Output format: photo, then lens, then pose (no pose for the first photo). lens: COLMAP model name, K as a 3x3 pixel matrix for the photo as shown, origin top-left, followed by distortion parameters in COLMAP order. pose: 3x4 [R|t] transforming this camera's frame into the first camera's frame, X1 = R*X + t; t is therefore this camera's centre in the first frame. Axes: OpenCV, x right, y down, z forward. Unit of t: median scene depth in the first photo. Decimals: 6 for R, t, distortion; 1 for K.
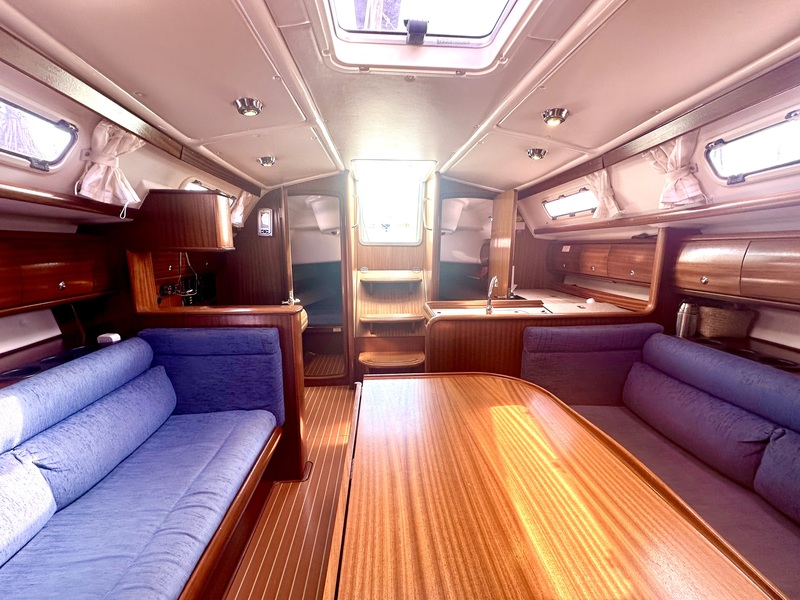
lens RADIAL K [[319.7, 0, 400.0], [0, 319.7, 300.0], [0, 0, 1]] dist [-0.003313, 0.000364]
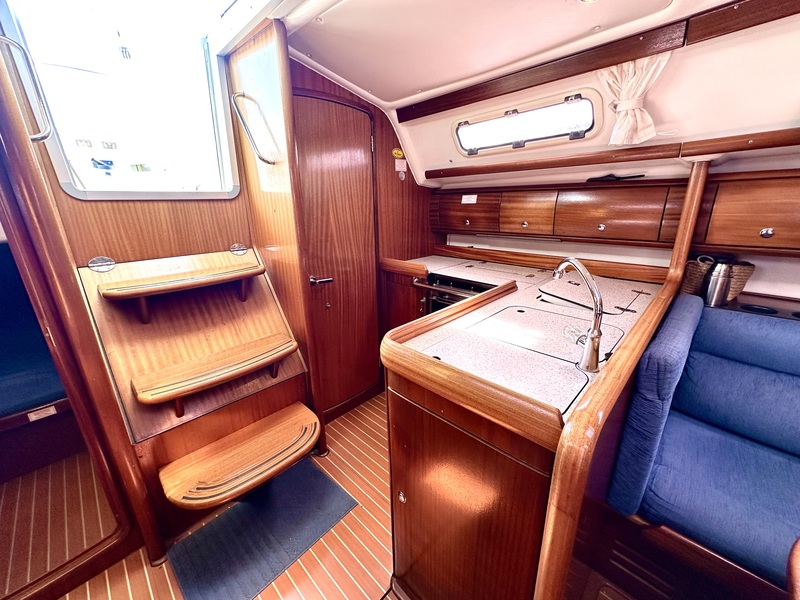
lens RADIAL K [[319.7, 0, 400.0], [0, 319.7, 300.0], [0, 0, 1]] dist [-0.003313, 0.000364]
pose [[0.739423, -0.216523, 0.637473, -0.130406], [0.132755, 0.975173, 0.177240, -0.093691], [-0.660023, -0.046427, 0.749809, 0.593368]]
